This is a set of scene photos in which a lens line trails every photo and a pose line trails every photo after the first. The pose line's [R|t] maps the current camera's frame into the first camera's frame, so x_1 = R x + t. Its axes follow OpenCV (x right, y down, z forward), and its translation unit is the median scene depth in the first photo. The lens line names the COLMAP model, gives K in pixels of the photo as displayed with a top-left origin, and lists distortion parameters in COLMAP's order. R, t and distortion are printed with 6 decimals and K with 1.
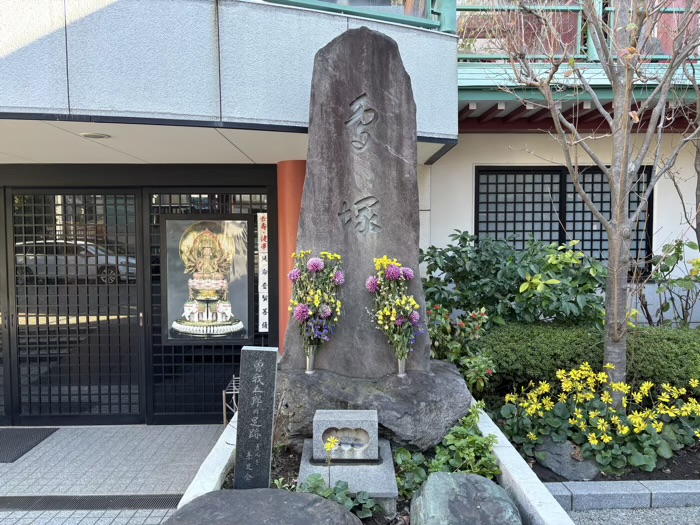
lens RADIAL K [[526.4, 0, 355.0], [0, 526.4, 256.7], [0, 0, 1]] dist [0.057339, -0.060355]
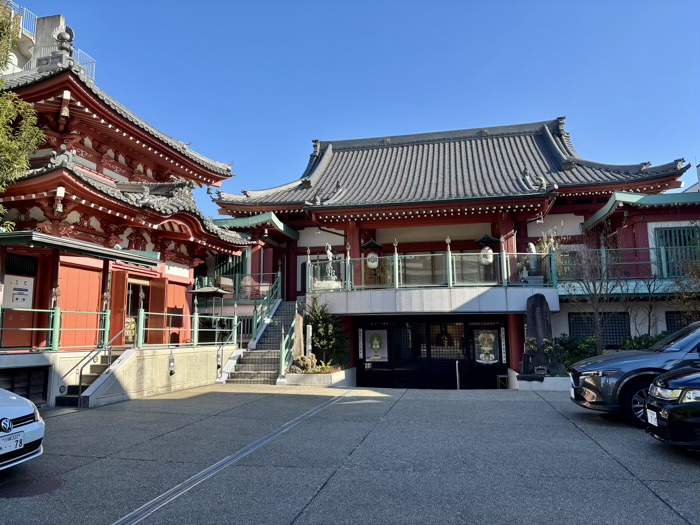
lens RADIAL K [[526.4, 0, 355.0], [0, 526.4, 256.7], [0, 0, 1]] dist [0.057339, -0.060355]
pose [[0.976618, -0.035165, -0.212086, -0.369096], [-0.003873, 0.983493, -0.180903, 0.090928], [0.214946, 0.177495, 0.960361, -2.626408]]
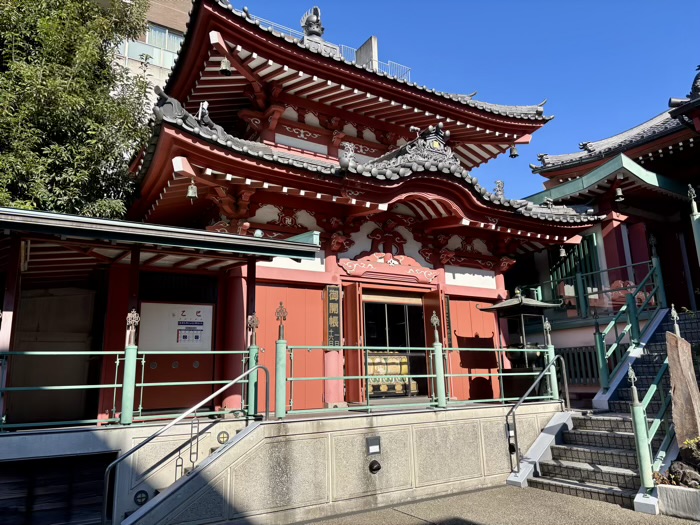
lens RADIAL K [[526.4, 0, 355.0], [0, 526.4, 256.7], [0, 0, 1]] dist [0.057339, -0.060355]
pose [[0.539690, -0.199664, -0.817844, -0.694500], [-0.006077, 0.970519, -0.240948, -0.003192], [0.841842, 0.135007, 0.522566, -0.968316]]
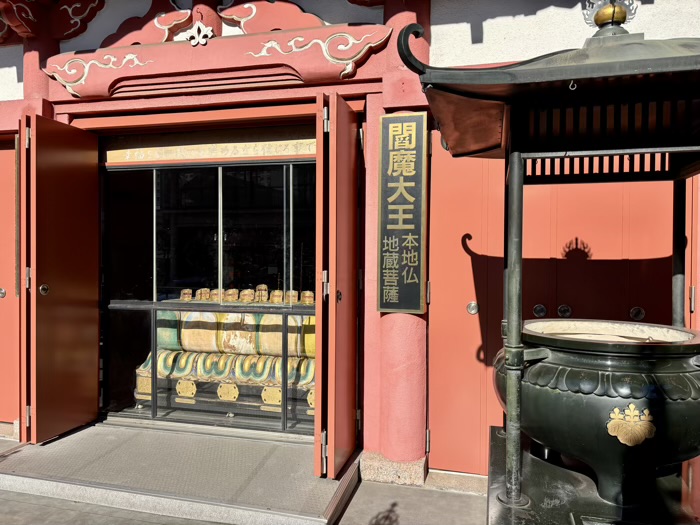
lens RADIAL K [[525.3, 0, 360.6], [0, 525.3, 264.2], [0, 0, 1]] dist [0.077048, -0.064347]
pose [[-0.253013, 0.039505, -0.966656, -1.771182], [-0.039288, 0.997922, 0.051066, -0.249382], [0.966665, 0.050898, -0.250936, 0.718822]]
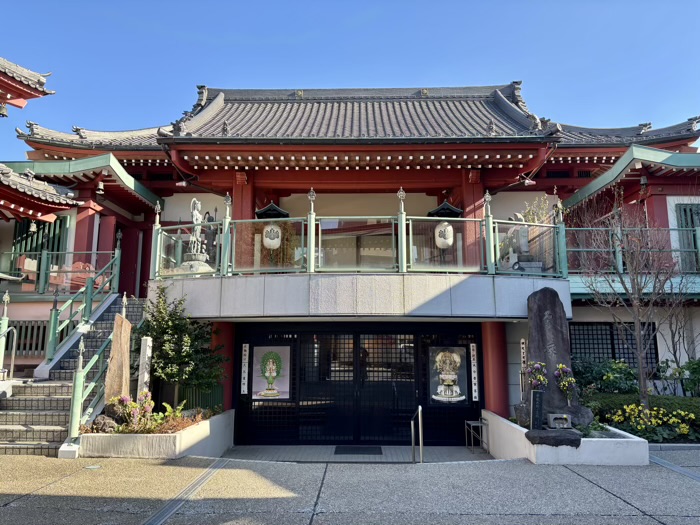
lens RADIAL K [[526.4, 0, 355.0], [0, 526.4, 256.7], [0, 0, 1]] dist [0.057339, -0.060355]
pose [[0.999445, -0.000717, -0.033292, -0.595333], [-0.006186, 0.978369, -0.206773, 0.019791], [0.032720, 0.206865, 0.977822, -1.239789]]
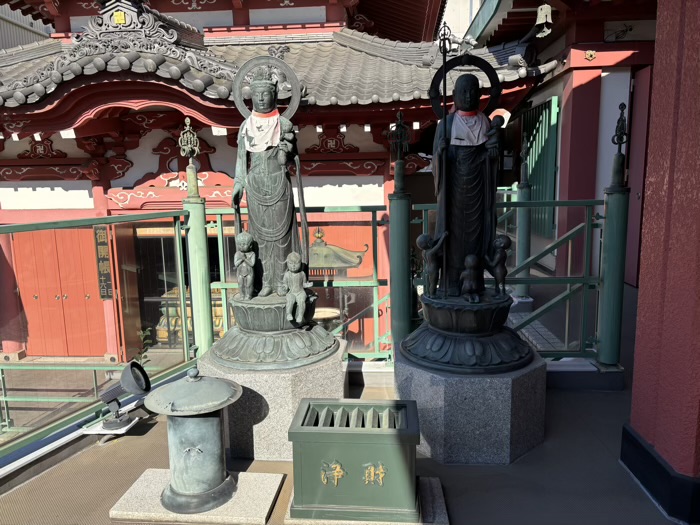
lens RADIAL K [[526.4, 0, 355.0], [0, 526.4, 256.7], [0, 0, 1]] dist [0.057339, -0.060355]
pose [[-0.085526, 0.162836, -0.982939, -0.802191], [-0.011886, 0.986317, 0.164429, -0.571101], [0.996265, 0.025746, -0.082420, 0.990933]]
